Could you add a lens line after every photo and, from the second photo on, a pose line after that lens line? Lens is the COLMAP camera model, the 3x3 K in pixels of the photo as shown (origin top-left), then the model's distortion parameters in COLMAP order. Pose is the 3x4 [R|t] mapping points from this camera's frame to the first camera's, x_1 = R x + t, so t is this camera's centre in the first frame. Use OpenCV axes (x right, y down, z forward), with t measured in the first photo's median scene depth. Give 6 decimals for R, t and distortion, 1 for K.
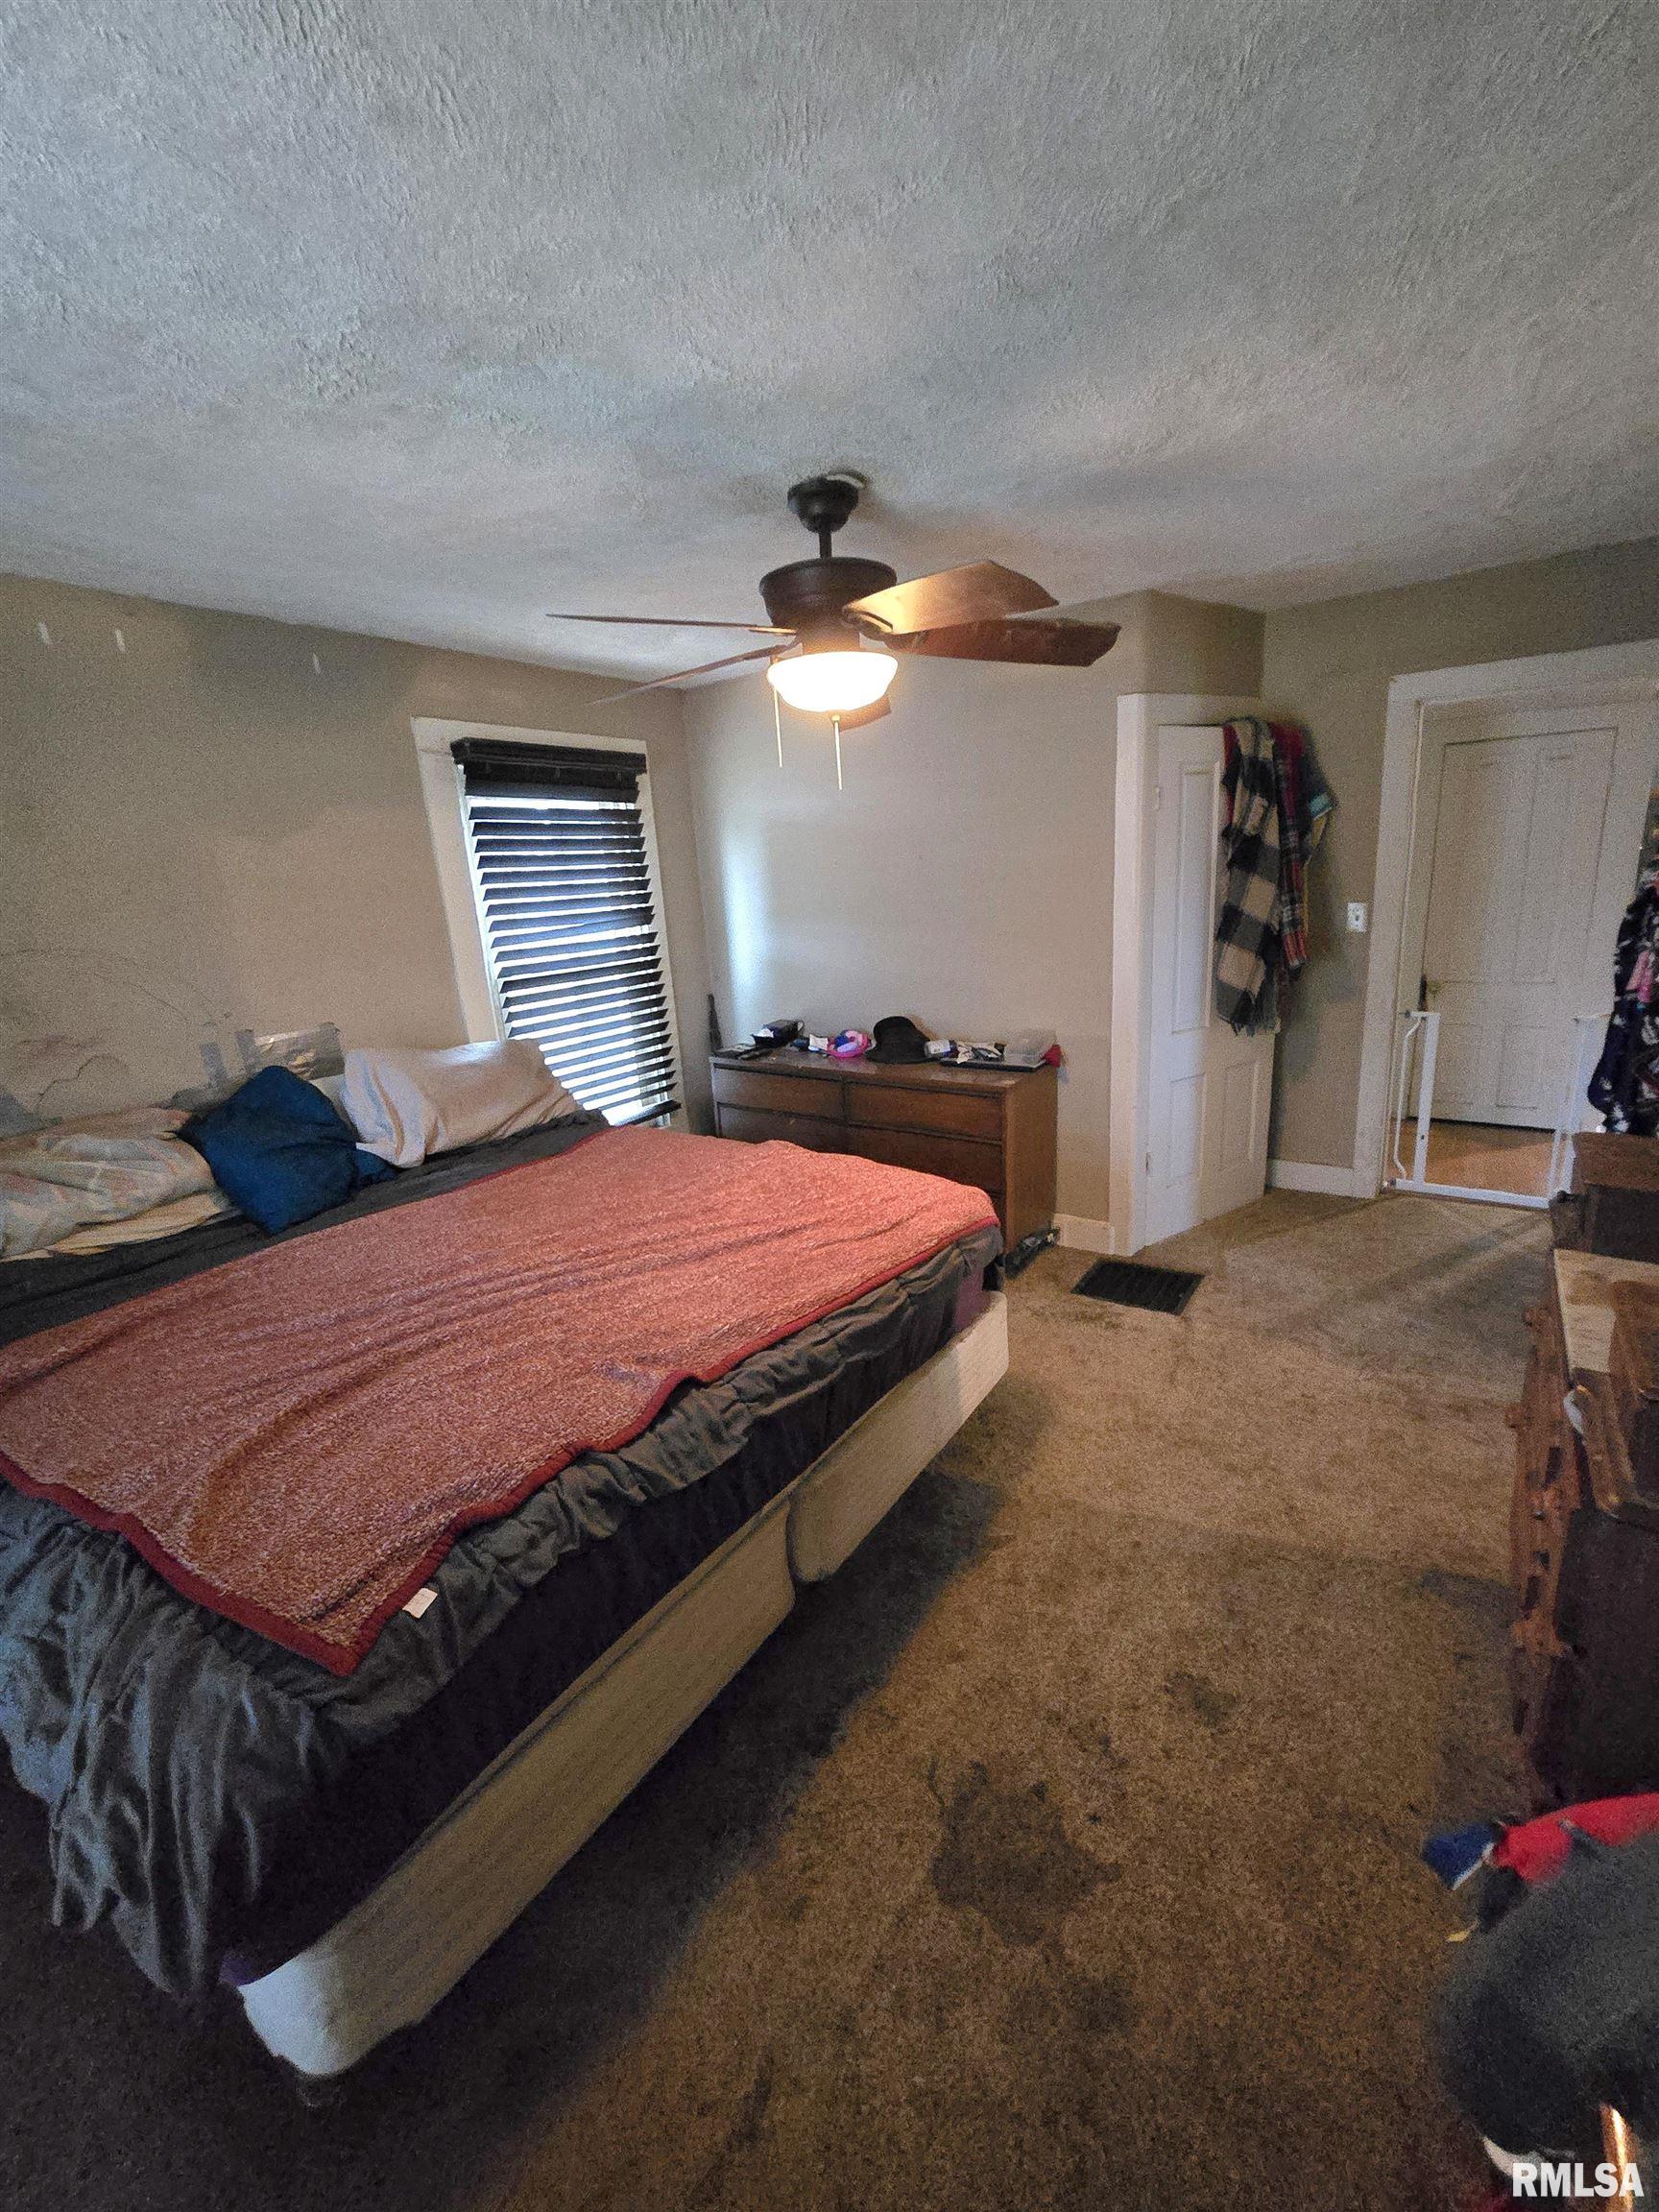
lens RADIAL K [[908.5, 0, 840.8], [0, 908.5, 1099.0], [0, 0, 1]] dist [-0.004640, -0.000336]
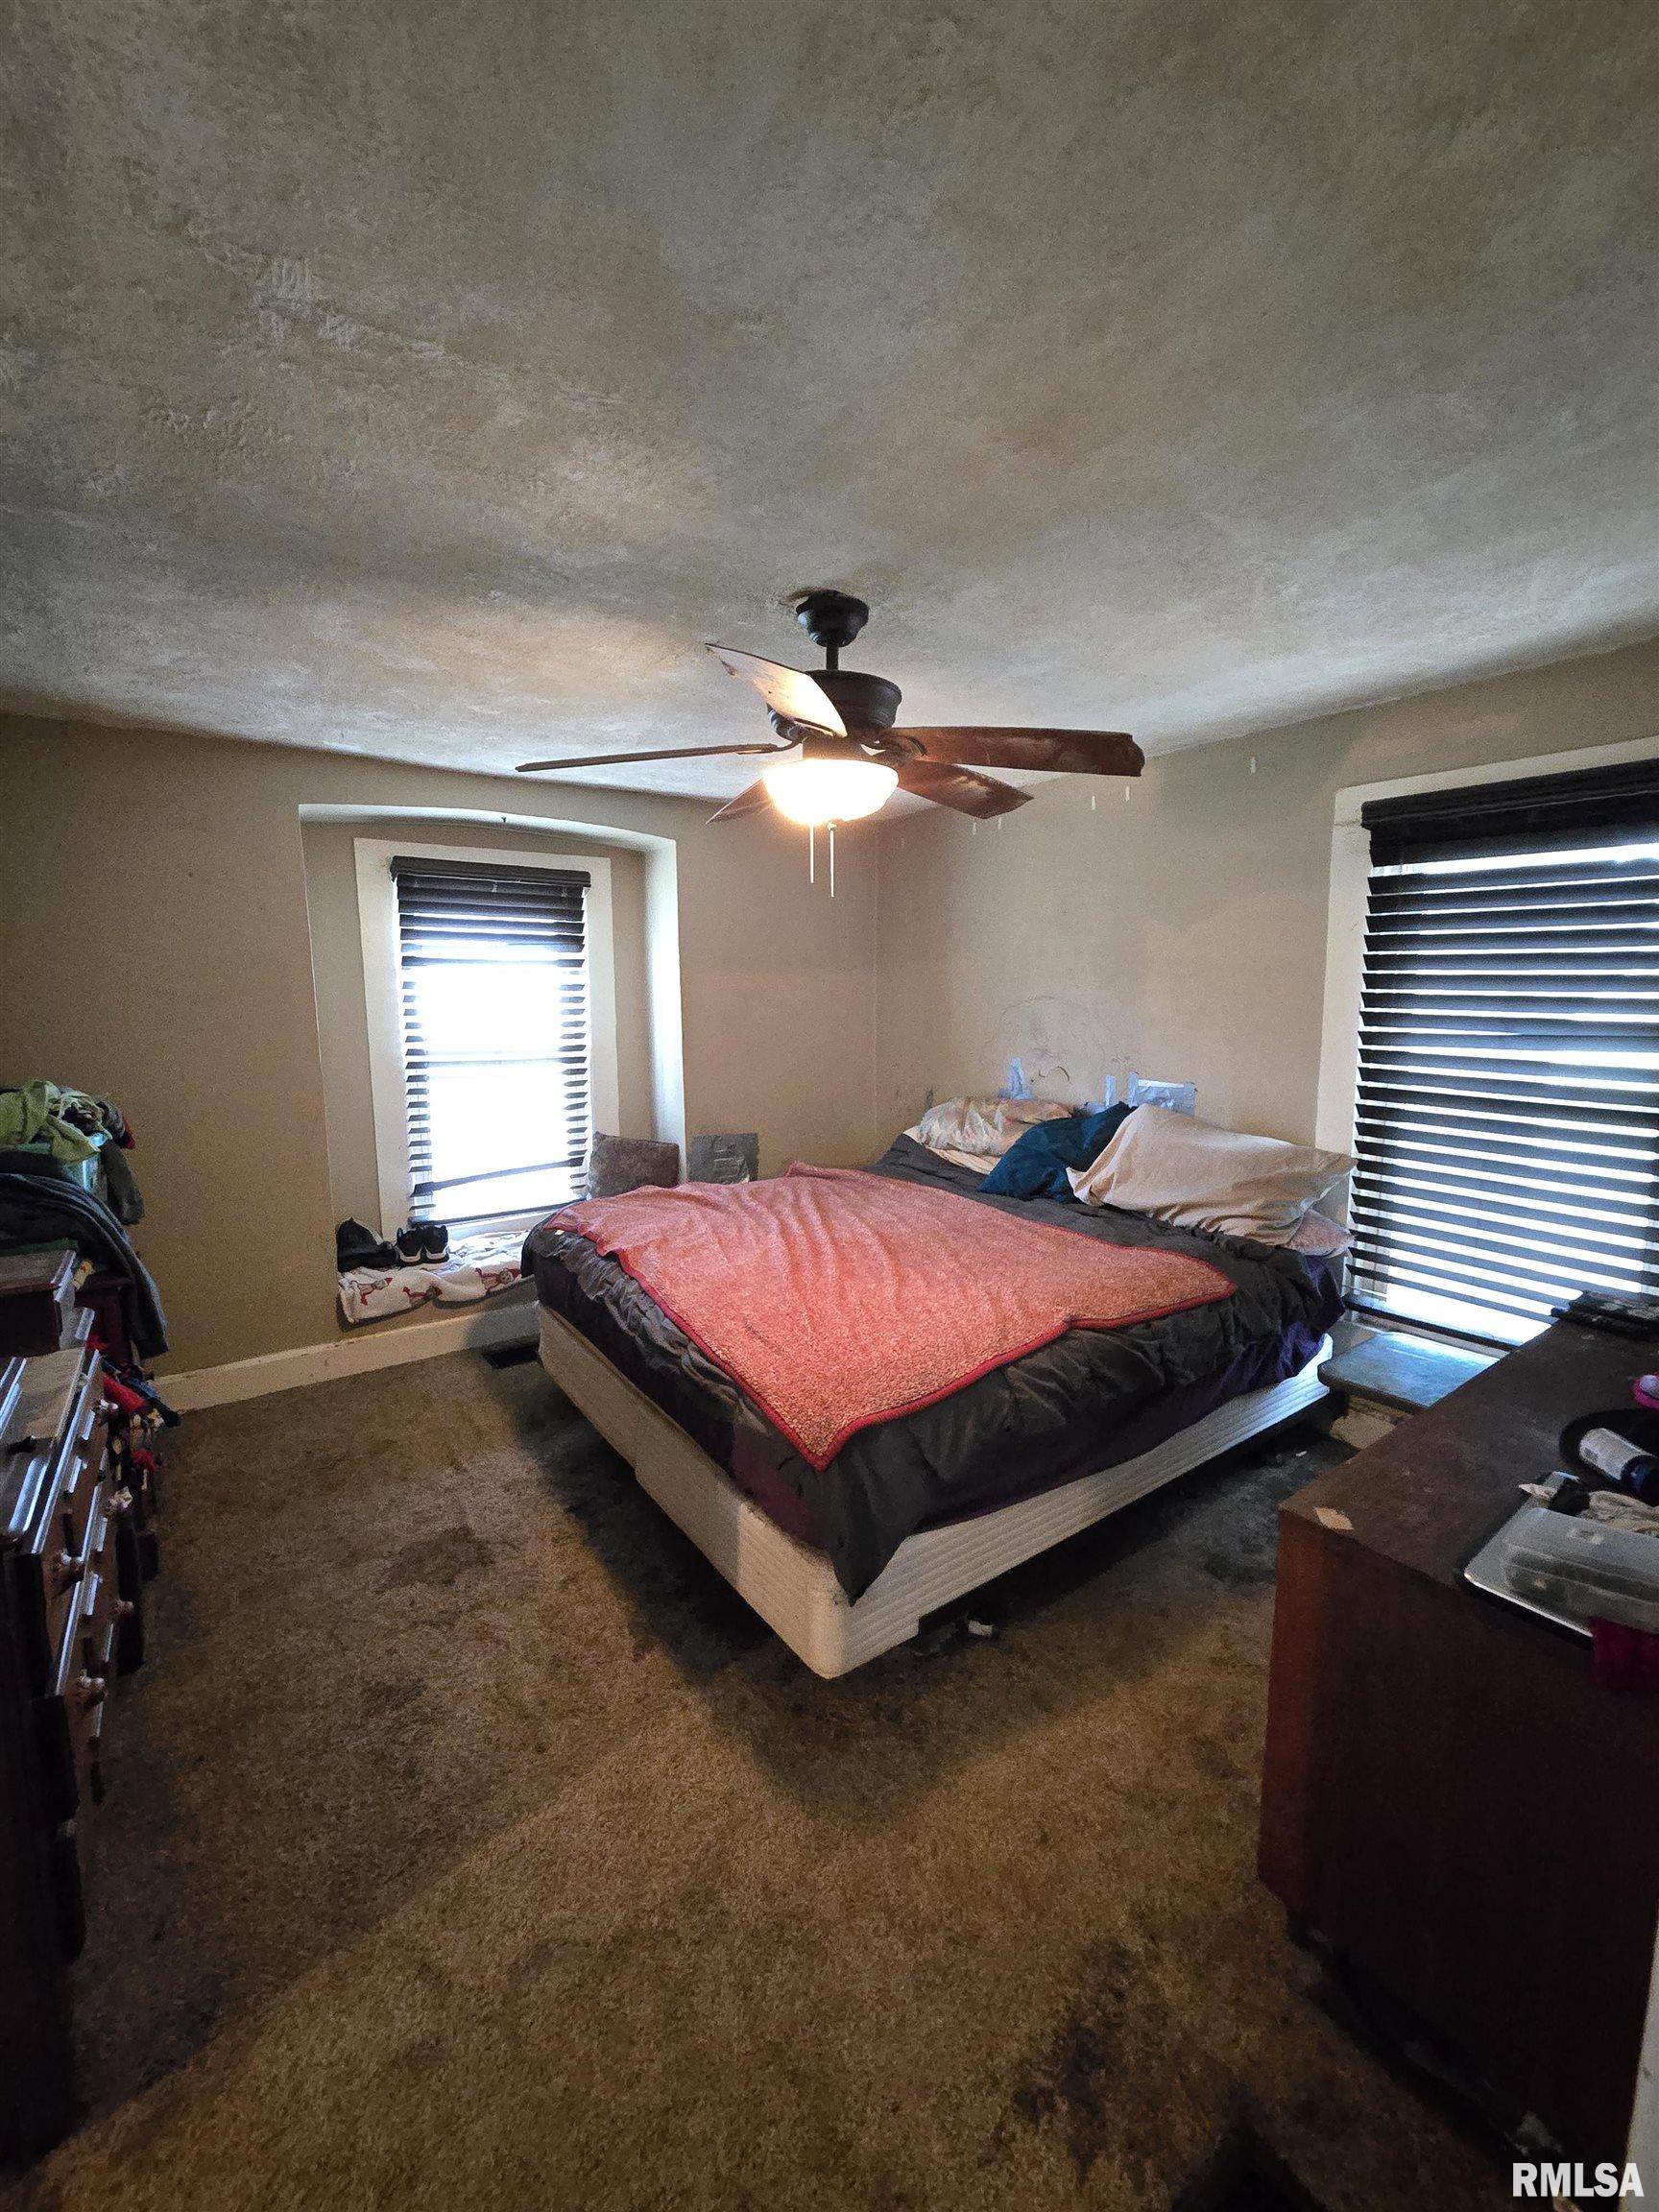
lens RADIAL K [[908.5, 0, 843.5], [0, 908.5, 1110.9], [0, 0, 1]] dist [-0.004640, -0.000336]
pose [[-0.349733, 0.186630, -0.918072, 0.760773], [-0.209475, 0.939568, 0.270798, -0.319504], [0.913130, 0.287020, -0.289504, 1.122414]]
